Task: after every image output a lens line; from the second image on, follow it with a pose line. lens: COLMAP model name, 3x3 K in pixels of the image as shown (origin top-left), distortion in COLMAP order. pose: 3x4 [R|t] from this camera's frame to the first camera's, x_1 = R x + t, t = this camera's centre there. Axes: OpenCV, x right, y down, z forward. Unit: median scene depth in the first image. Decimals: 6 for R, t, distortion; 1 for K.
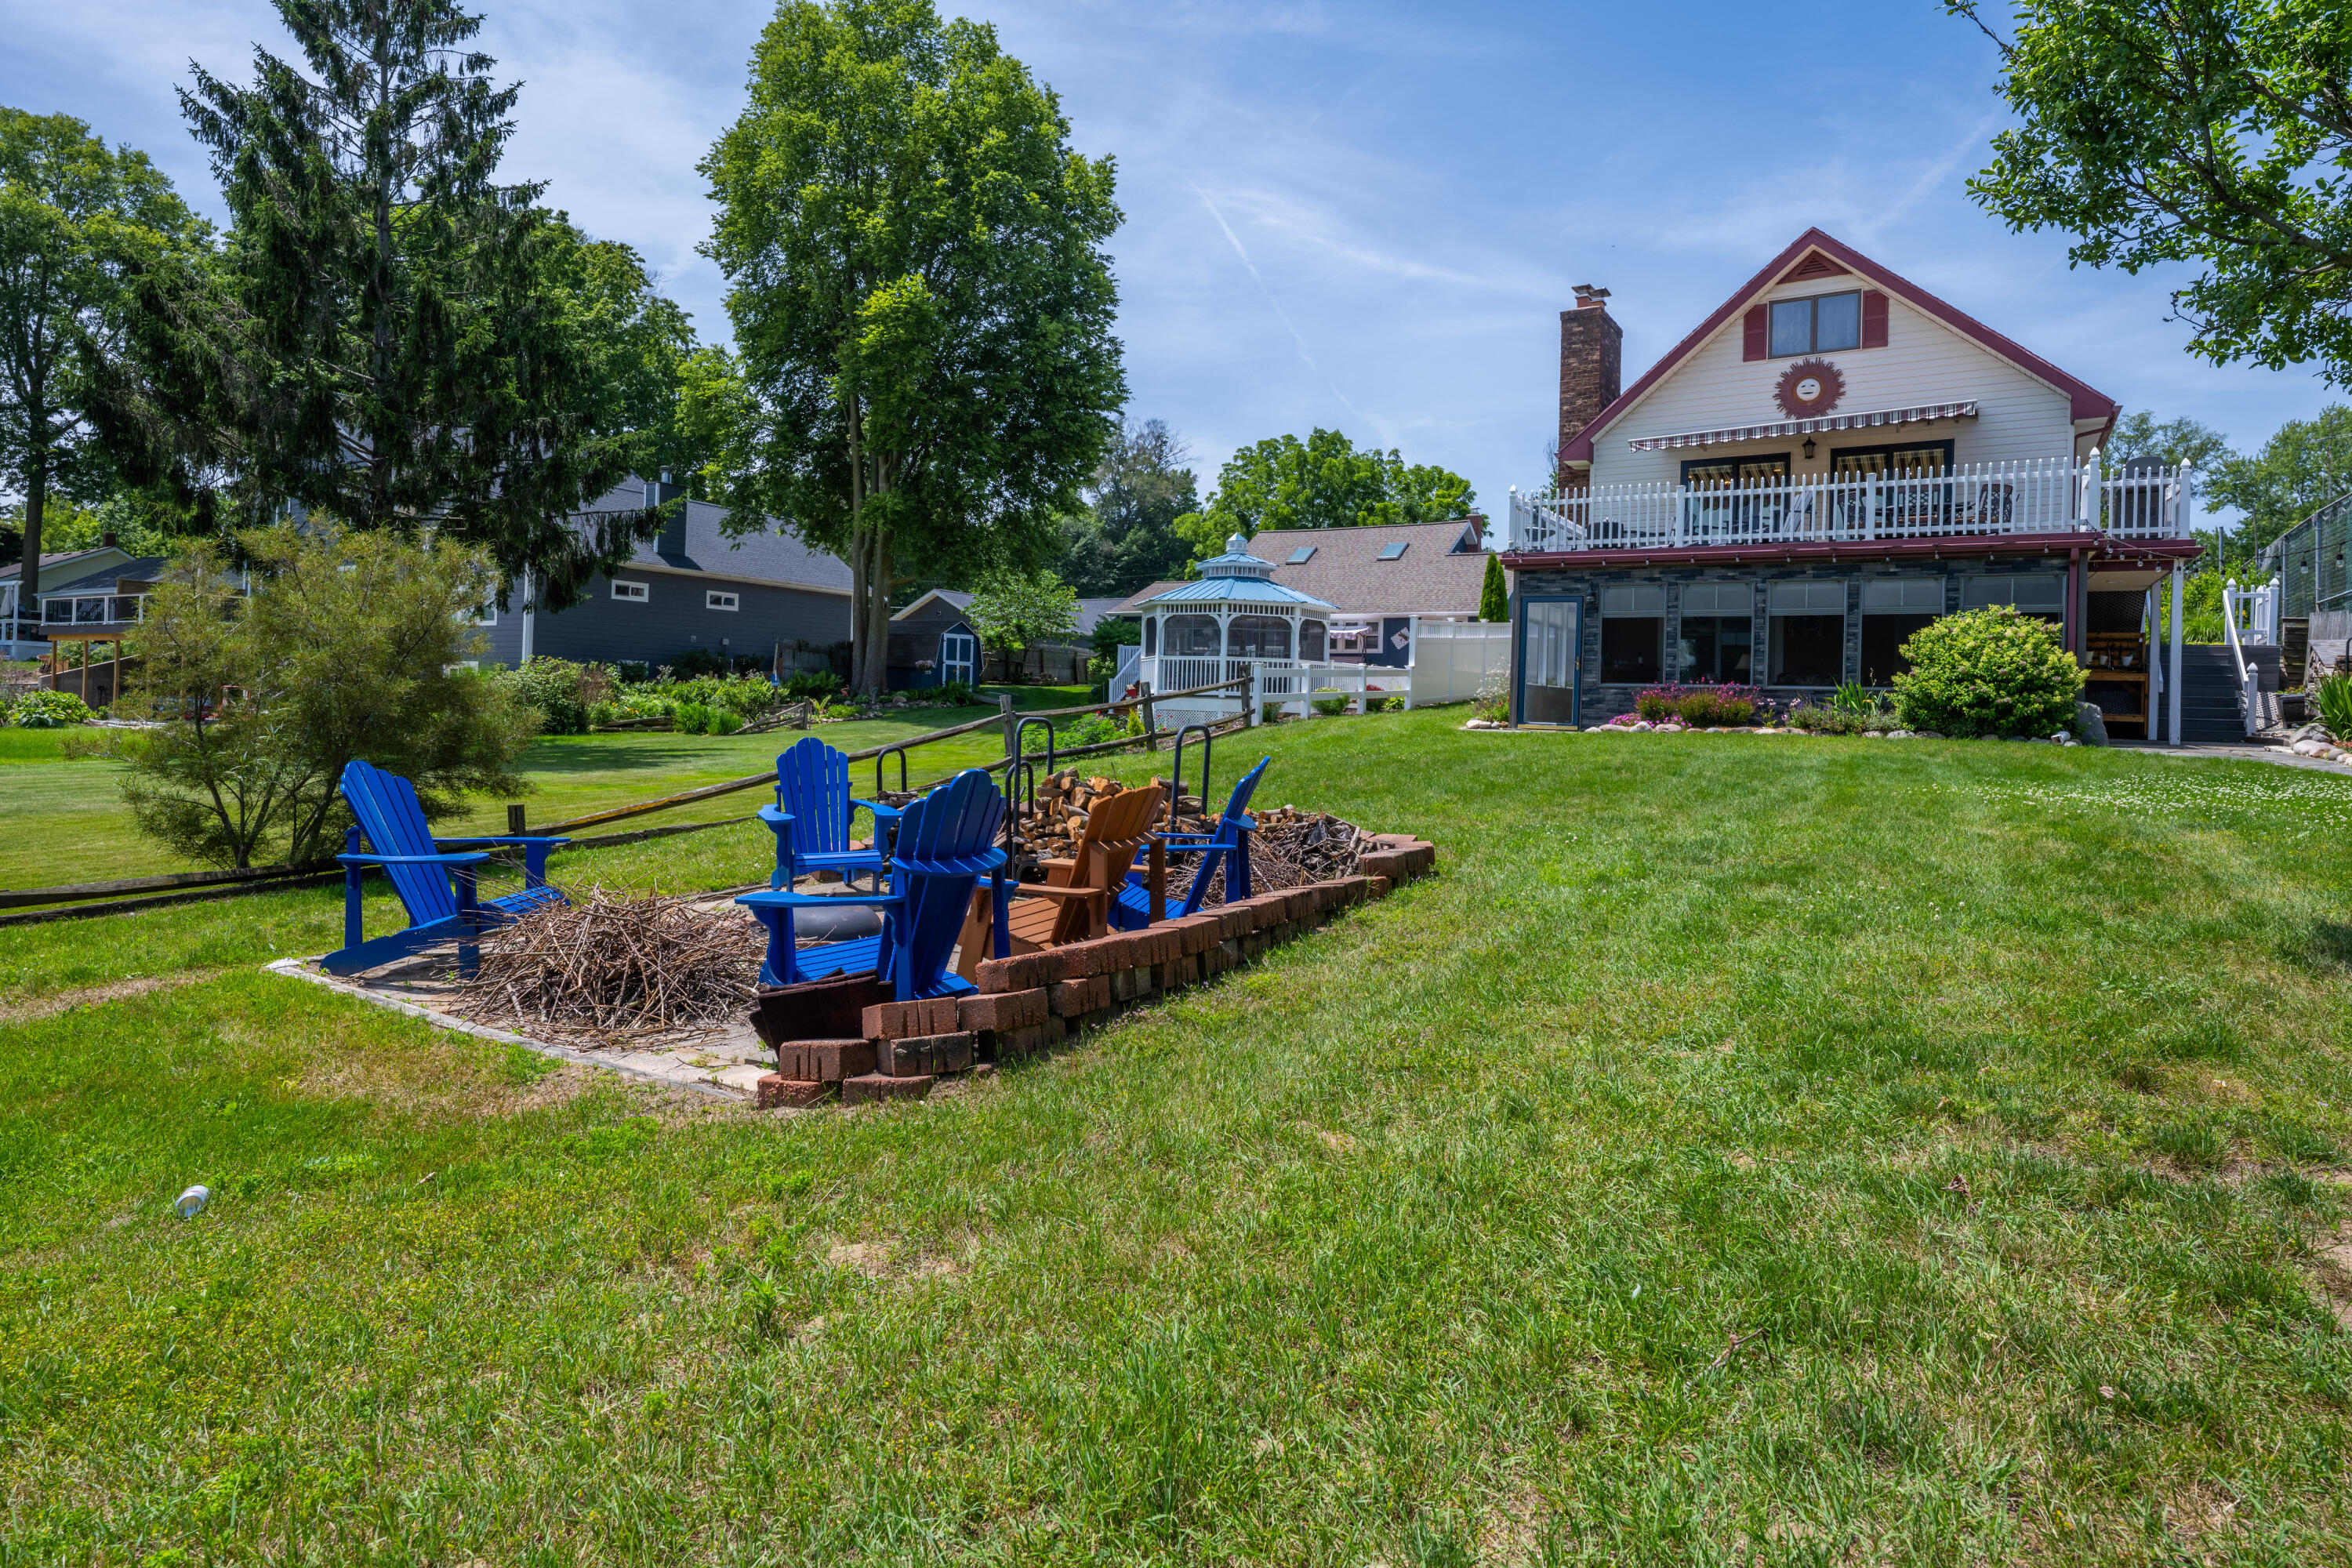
lens RADIAL K [[1303.8, 0, 1172.0], [0, 1303.8, 688.5], [0, 0, 1]] dist [-0.001316, -0.000417]
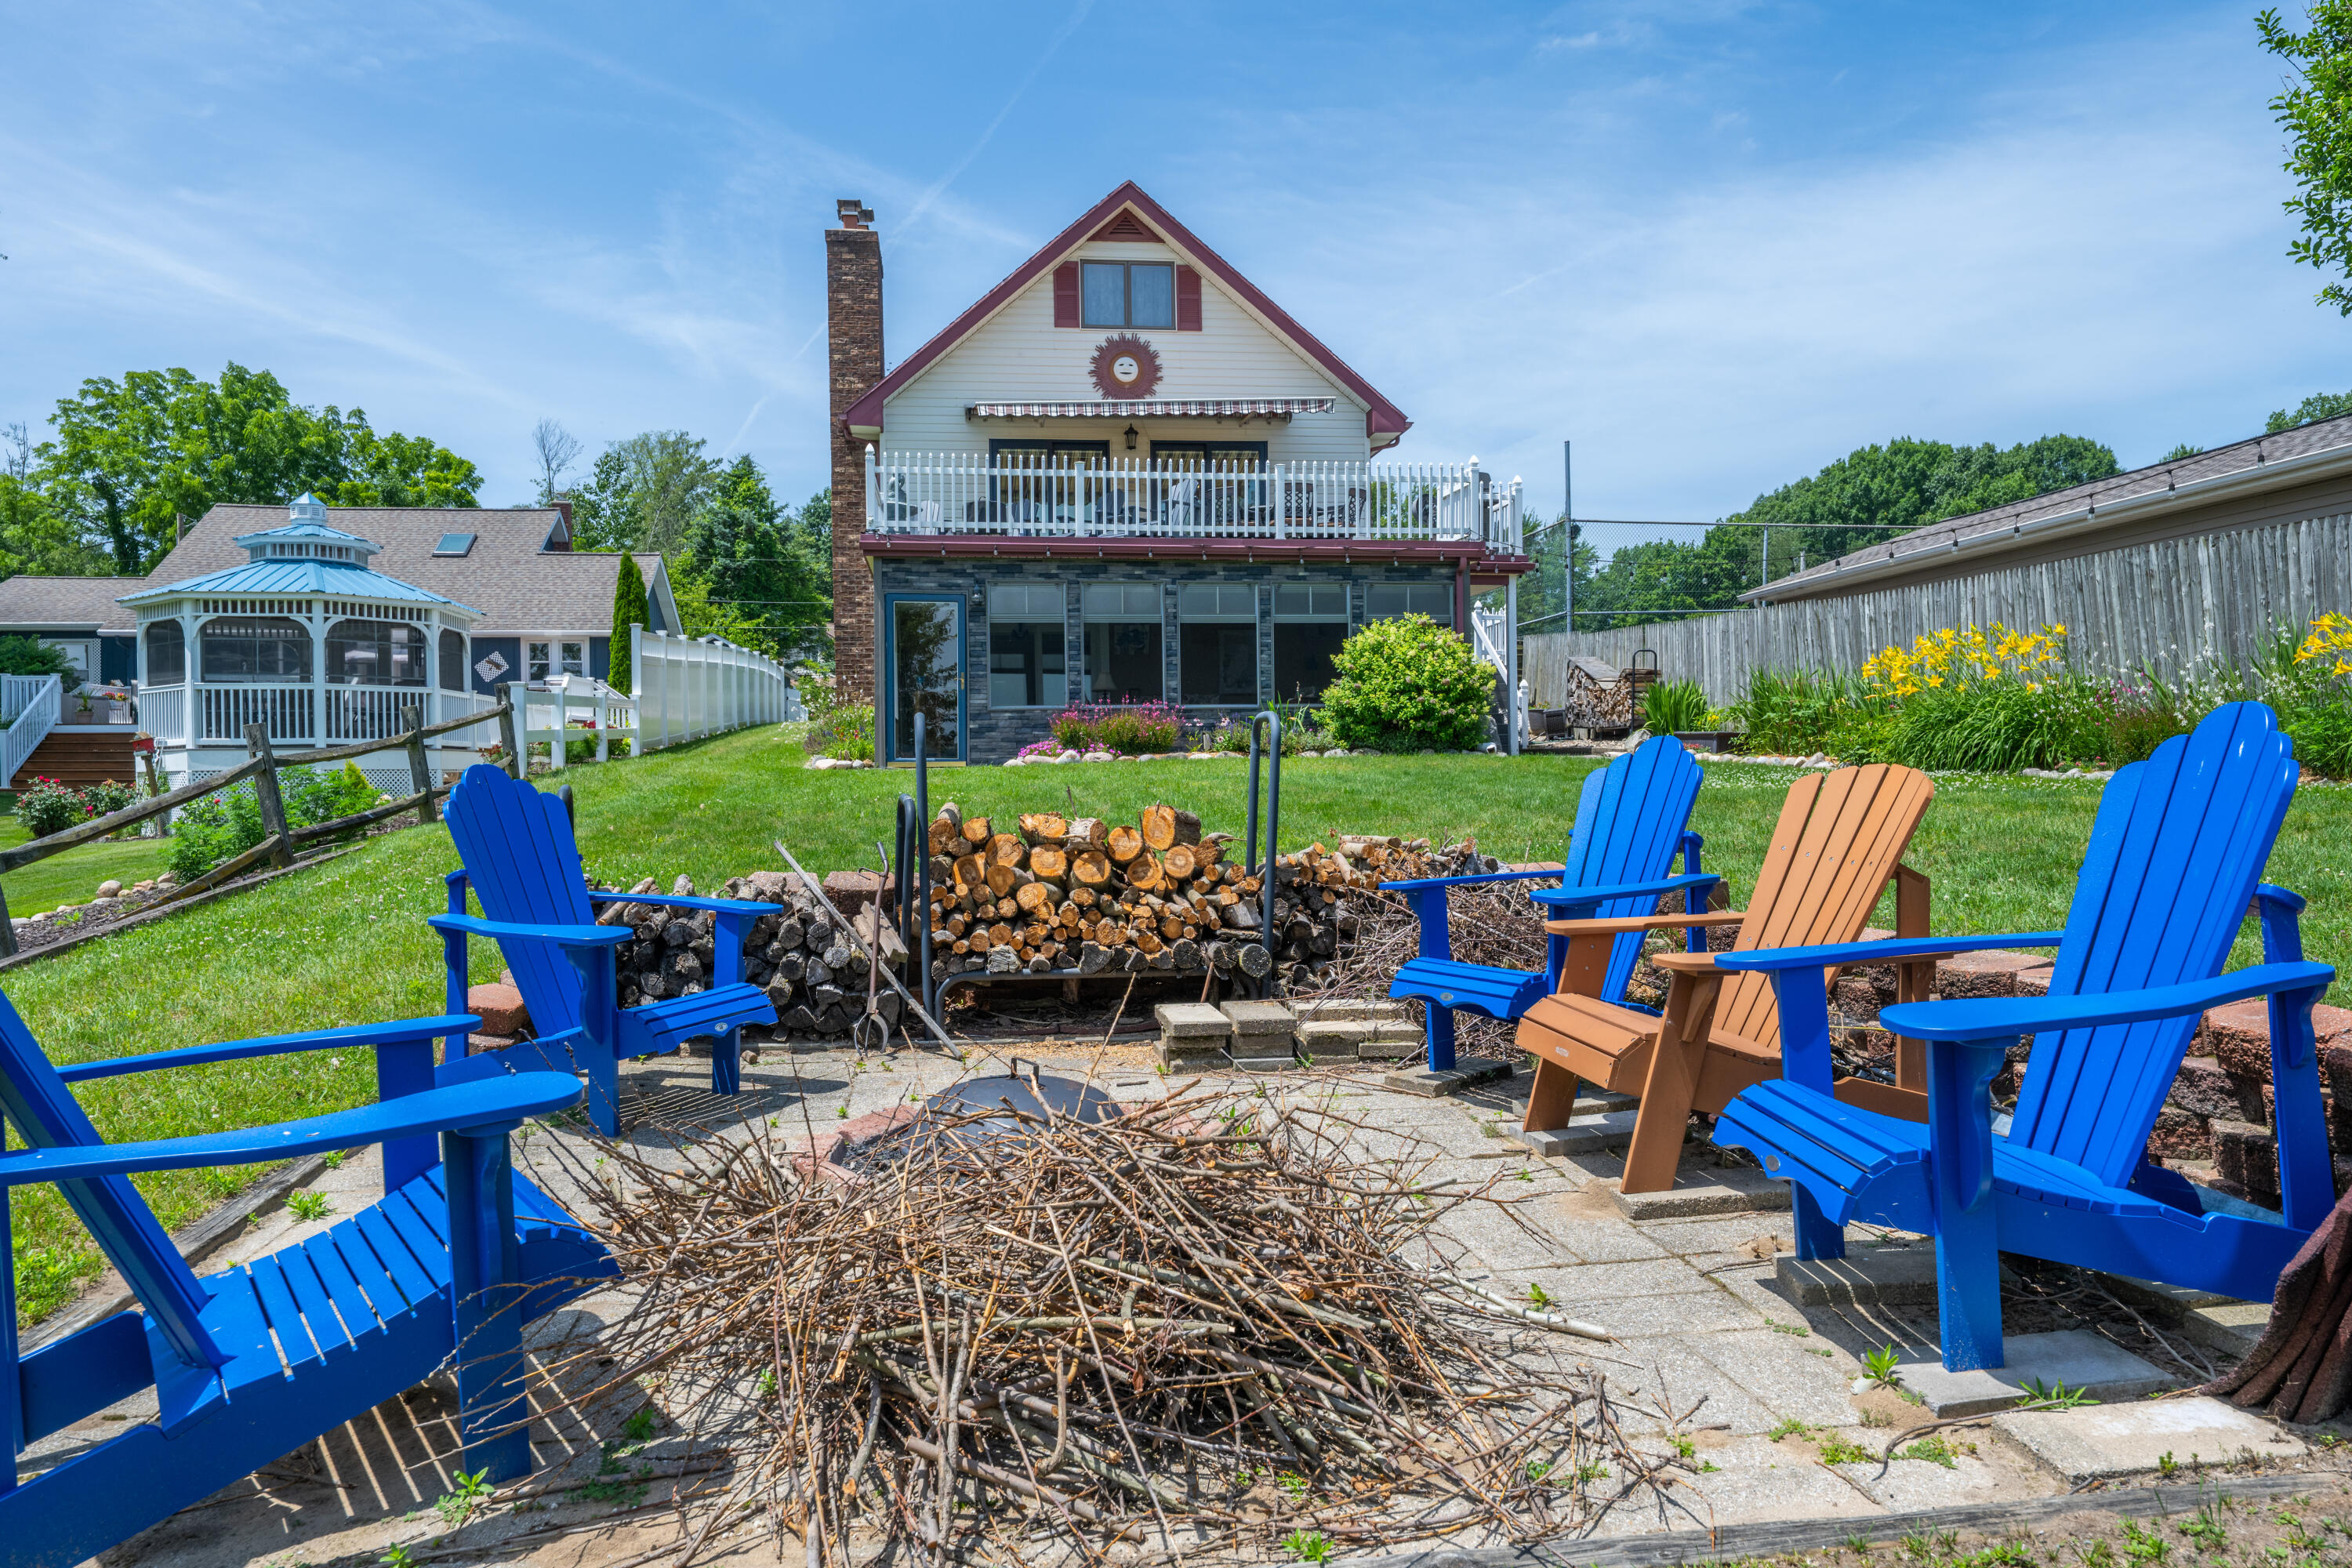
lens RADIAL K [[1574.2, 0, 1173.8], [0, 1574.2, 793.0], [0, 0, 1]] dist [0.001569, -0.000133]
pose [[0.761091, -0.046439, 0.646980, -0.180700], [0.026988, 0.998837, 0.039947, 0.011895], [-0.648083, -0.012943, 0.761460, 0.177022]]
